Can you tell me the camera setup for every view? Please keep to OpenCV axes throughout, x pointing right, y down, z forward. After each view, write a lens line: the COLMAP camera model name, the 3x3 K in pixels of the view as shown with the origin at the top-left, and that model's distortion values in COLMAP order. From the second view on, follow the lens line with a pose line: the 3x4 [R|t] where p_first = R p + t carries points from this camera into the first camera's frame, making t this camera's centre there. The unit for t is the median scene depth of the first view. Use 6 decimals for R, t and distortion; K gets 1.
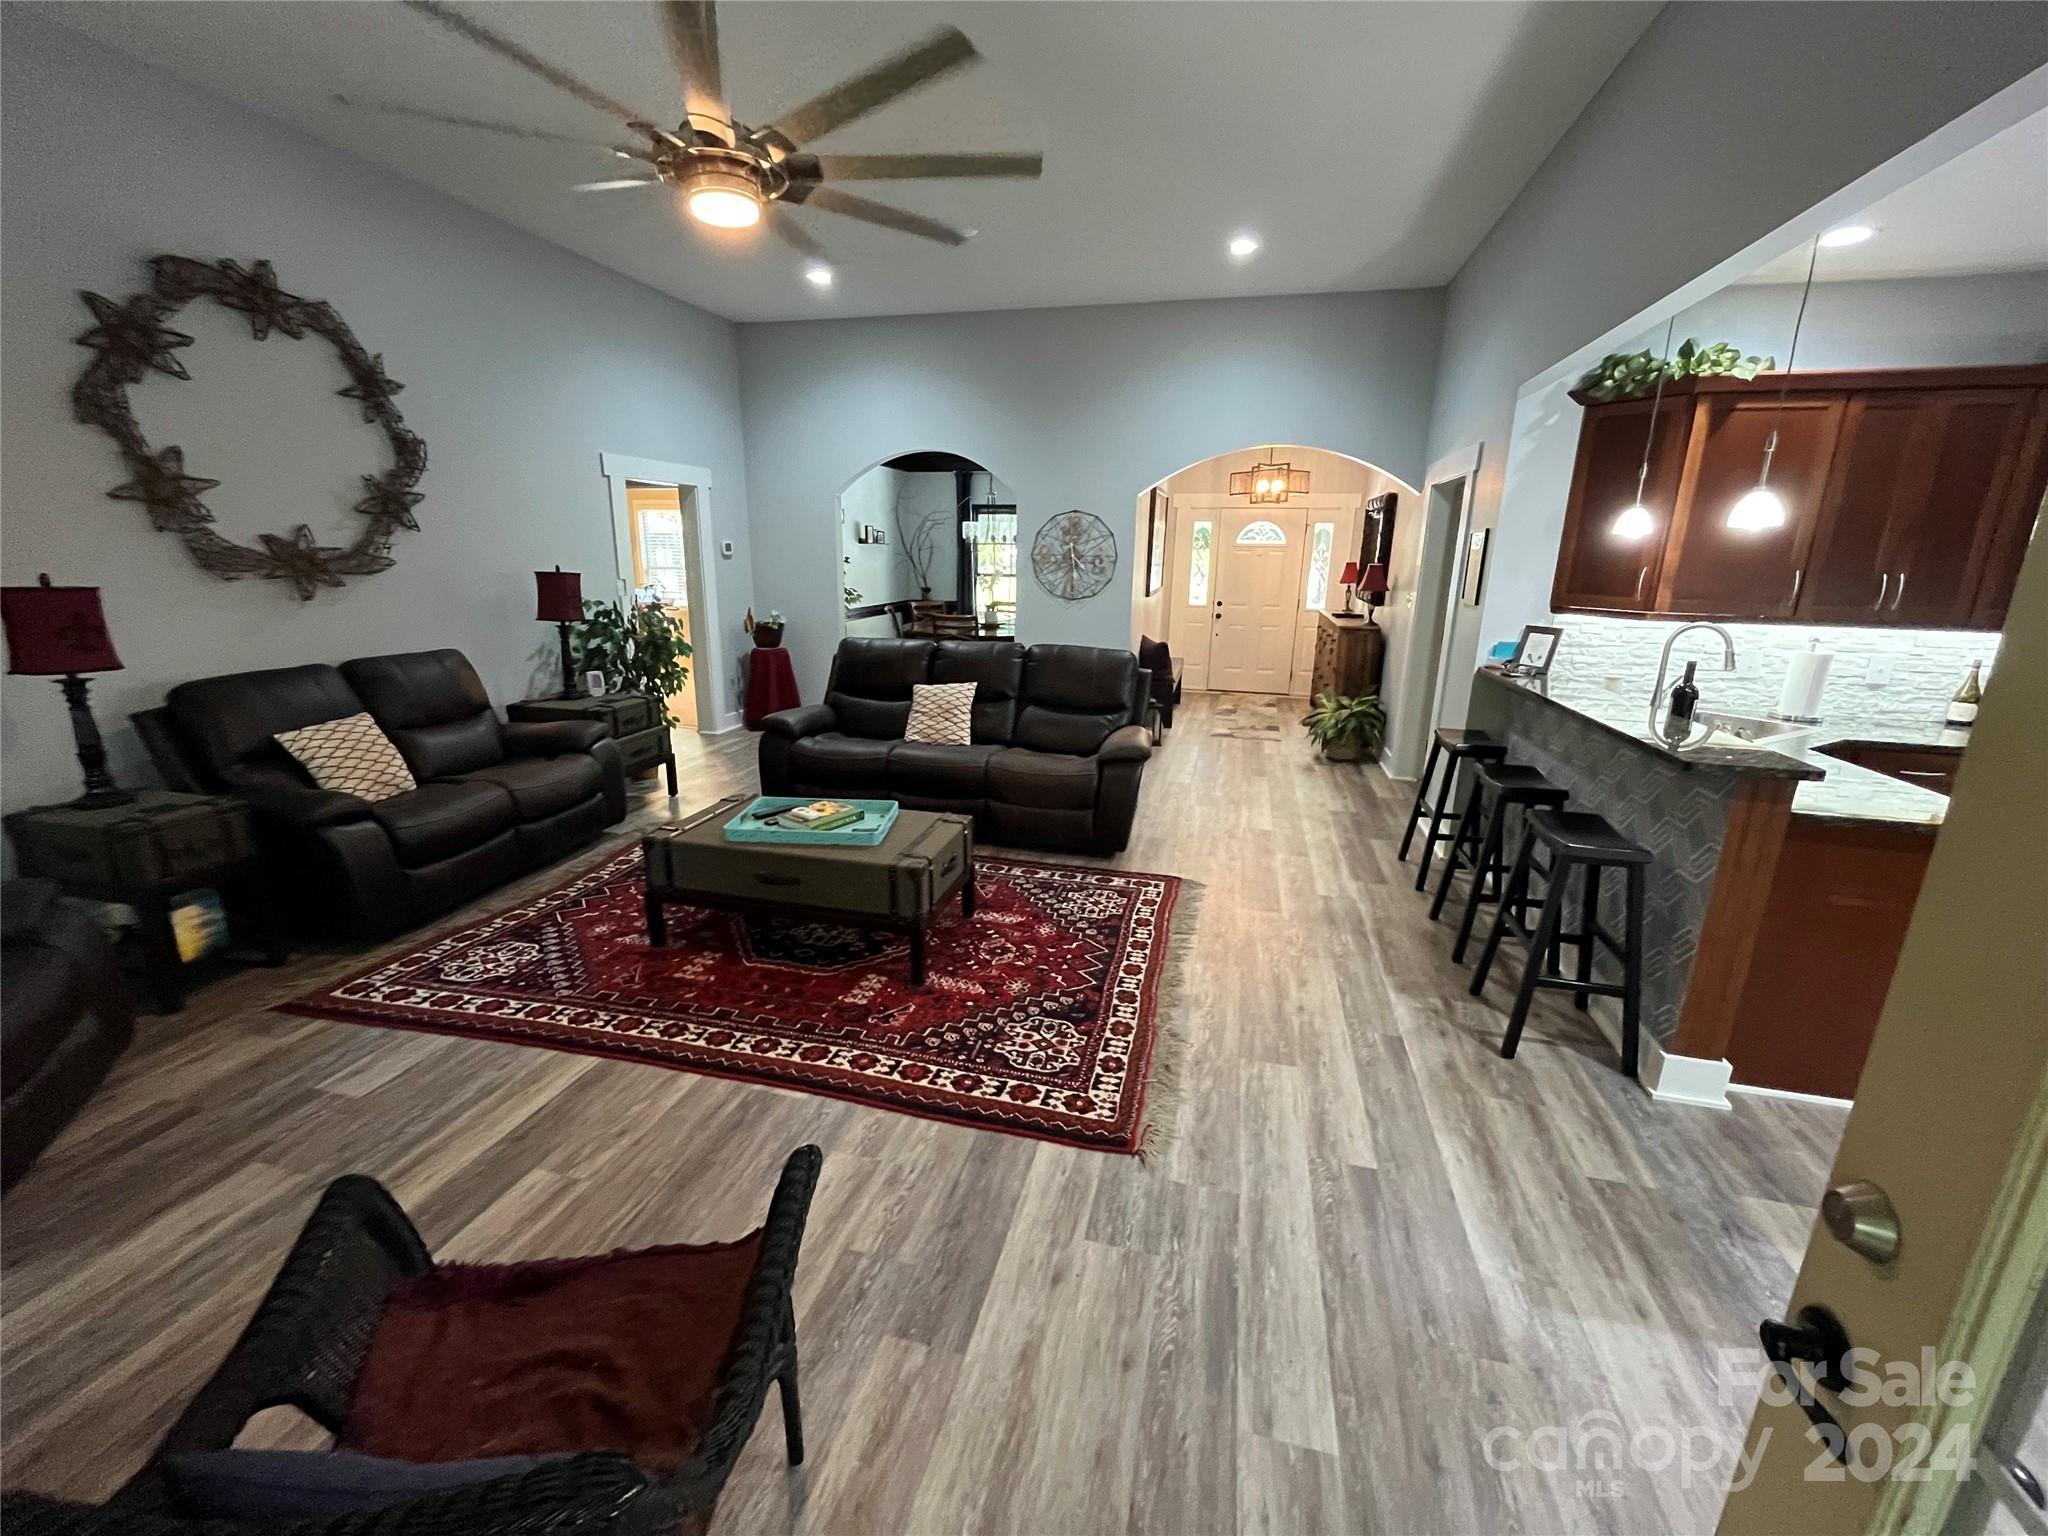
lens RADIAL K [[820.7, 0, 1026.6], [0, 820.7, 762.3], [0, 0, 1]] dist [-0.003360, -0.000203]
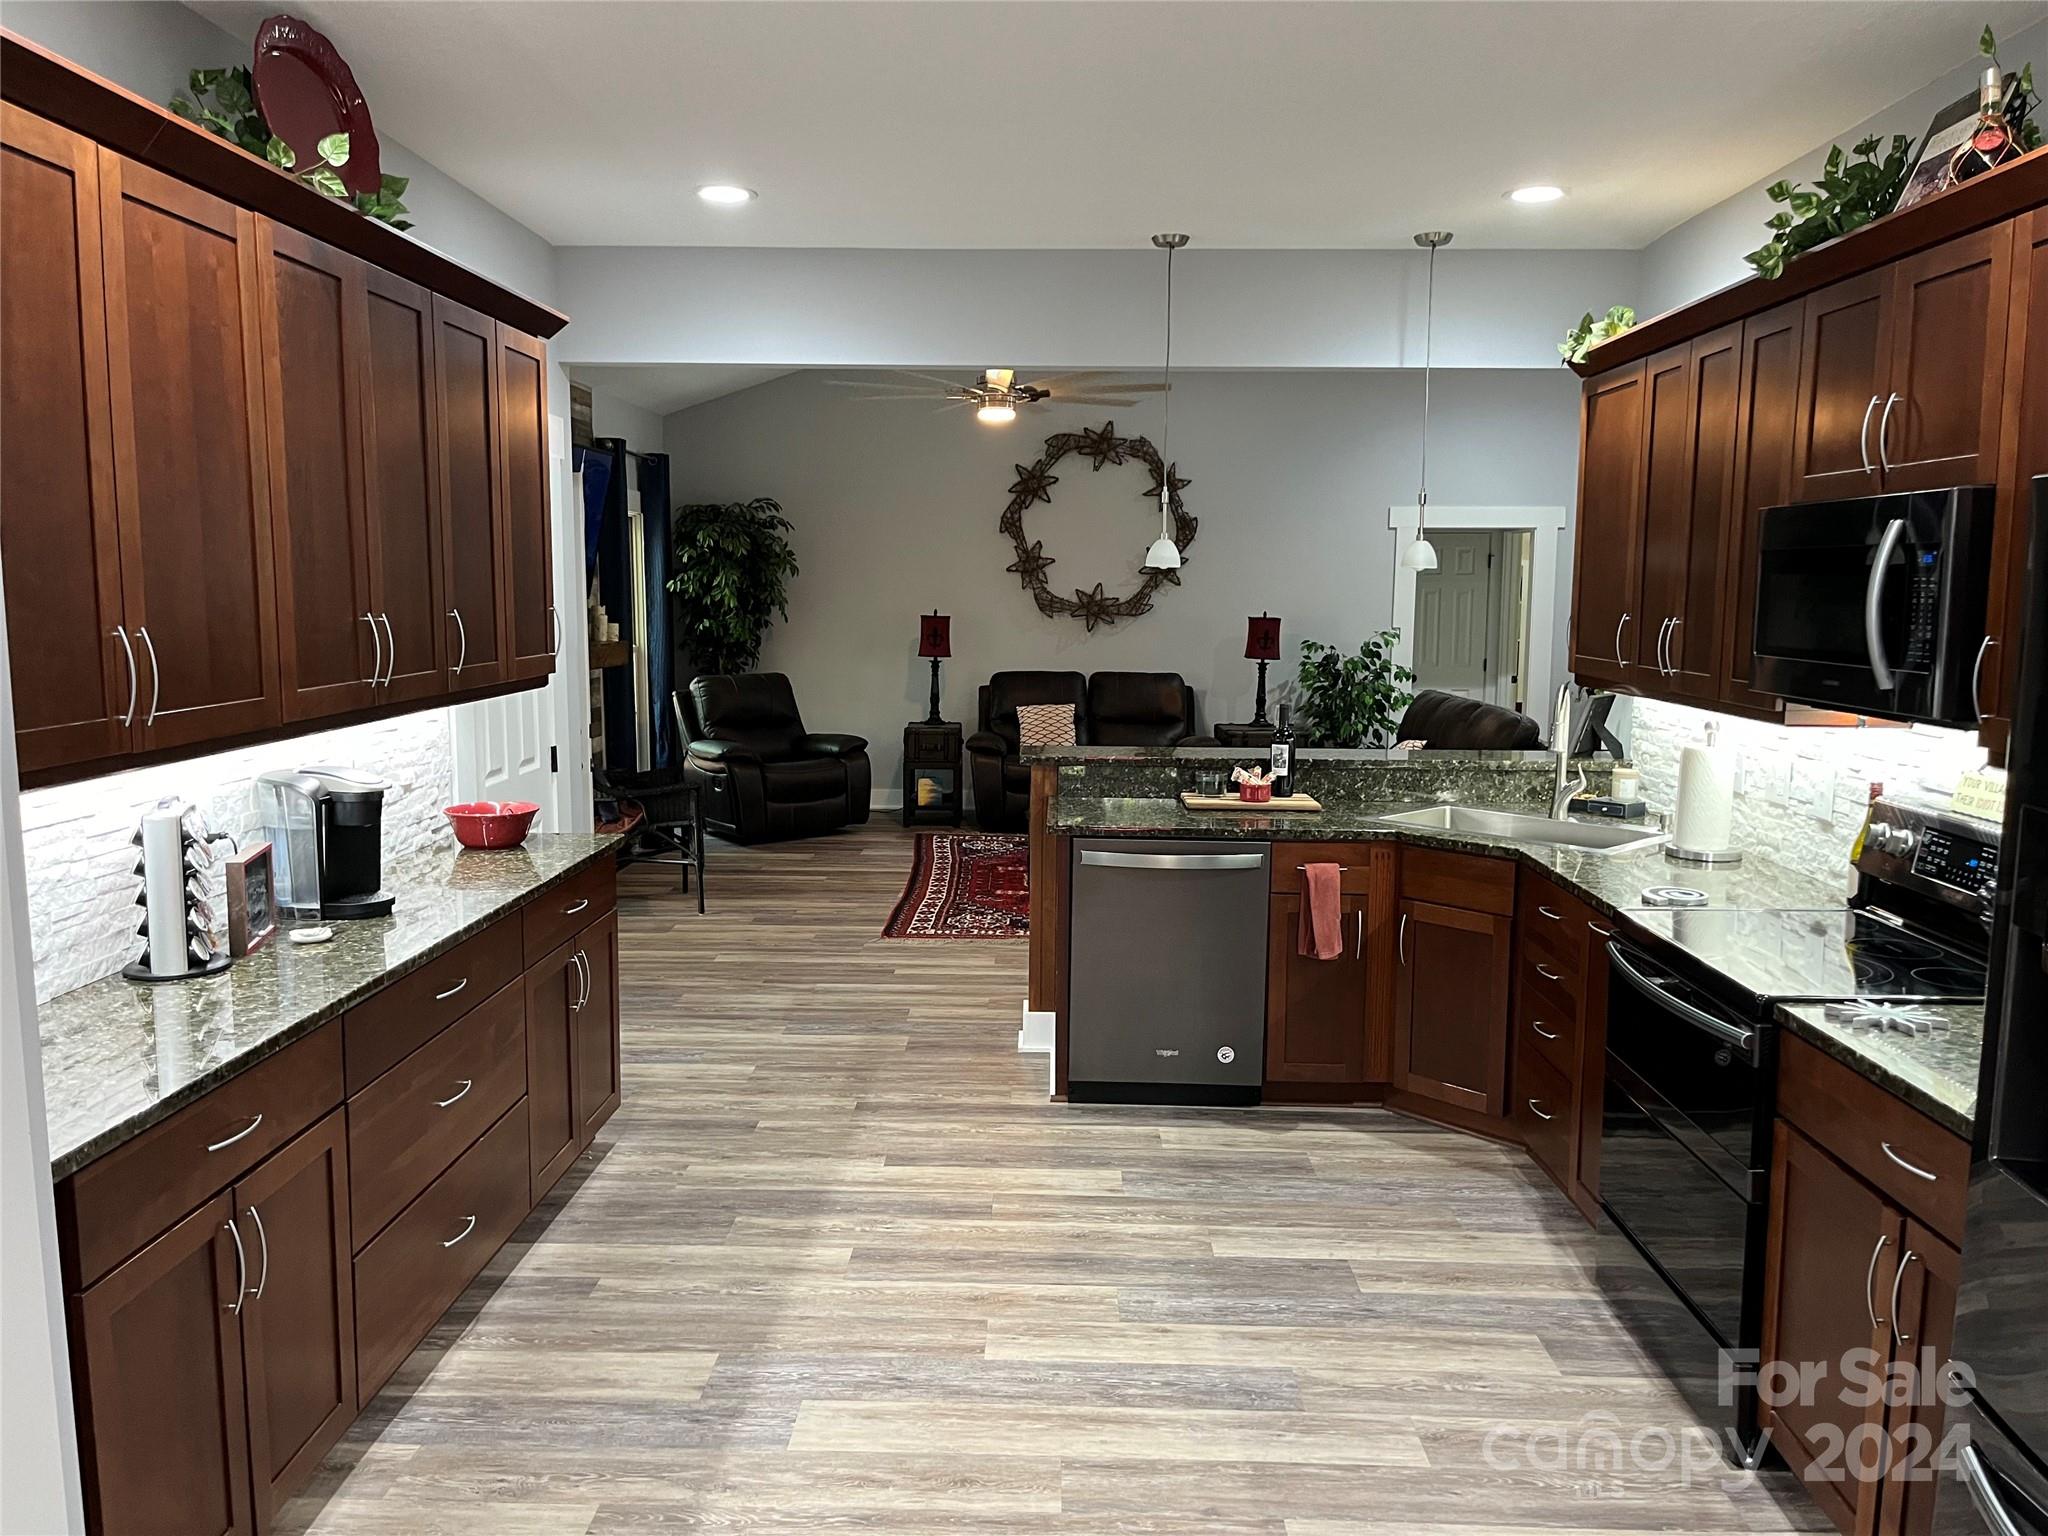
lens RADIAL K [[1545.6, 0, 1018.9], [0, 1545.6, 772.6], [0, 0, 1]] dist [0.058979, -0.062104]
pose [[0.227476, 0.102106, -0.968416, 1.937041], [-0.244452, 0.968630, 0.044708, -0.041641], [0.942602, 0.226561, 0.245300, 0.235735]]
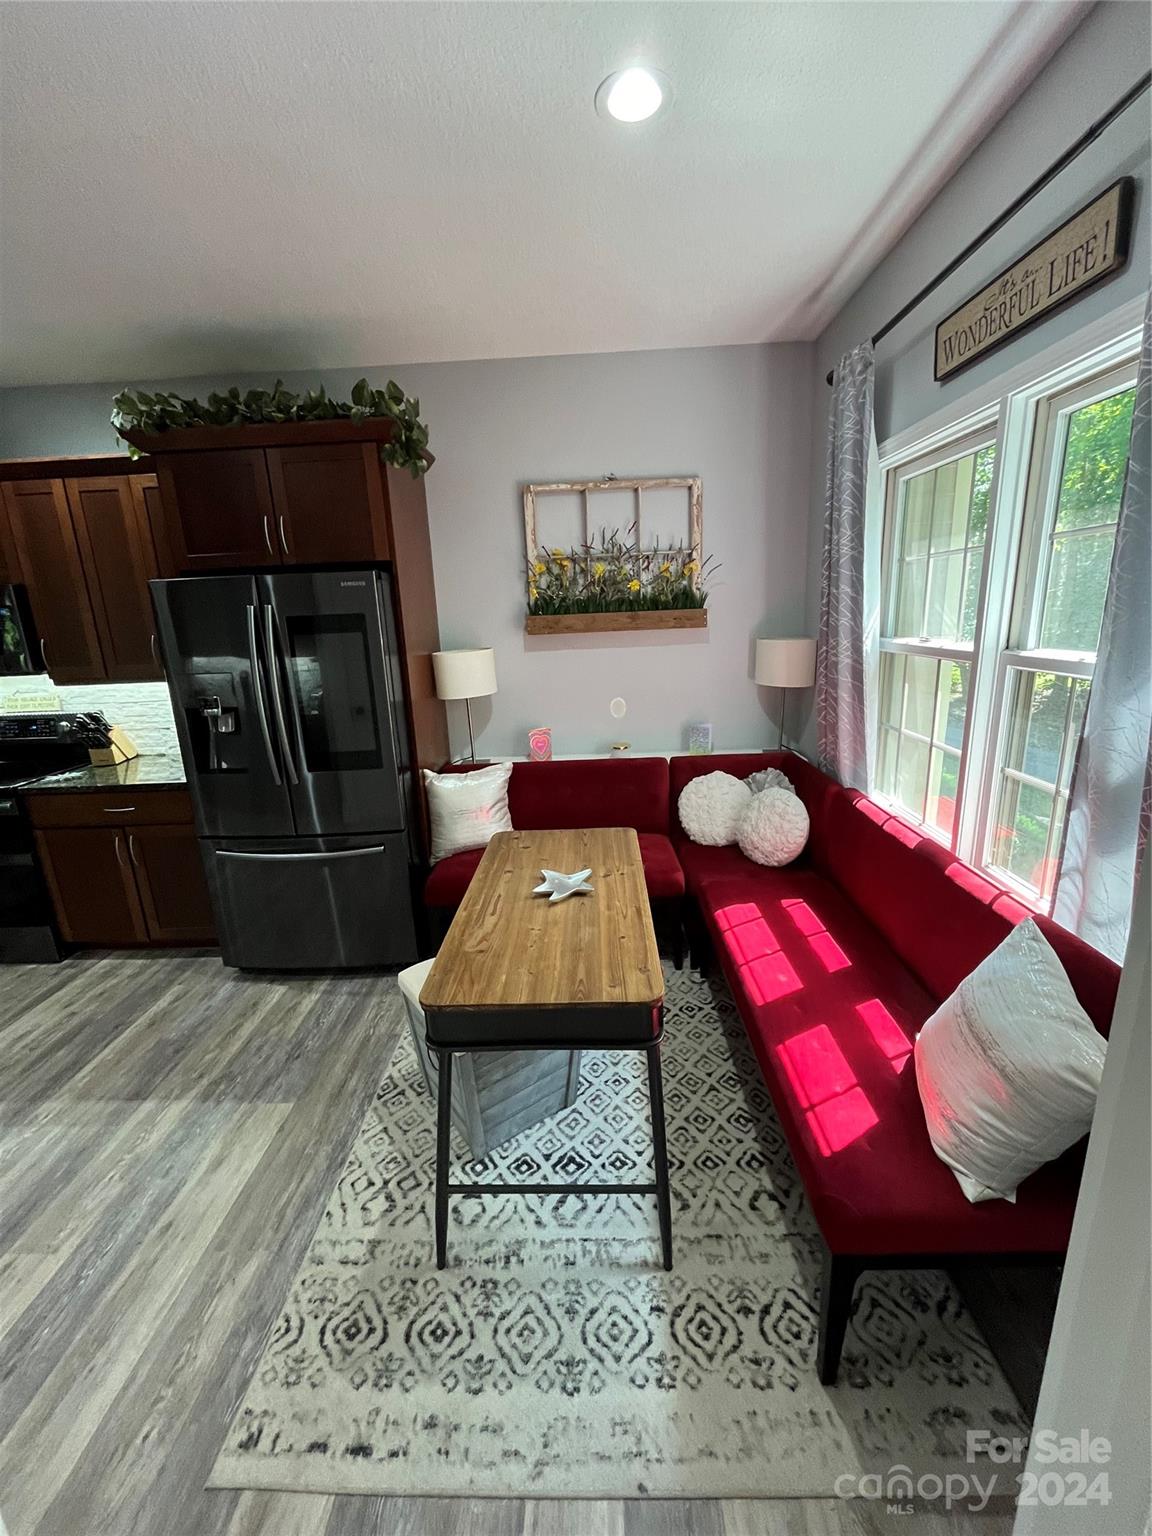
lens RADIAL K [[620.7, 0, 577.8], [0, 620.7, 765.6], [0, 0, 1]] dist [-0.003261, -0.000033]
pose [[0.971390, -0.113676, 0.208518, 1.818705], [0.115478, 0.993304, 0.003553, 0.059890], [-0.207526, 0.020628, 0.978012, -0.104176]]
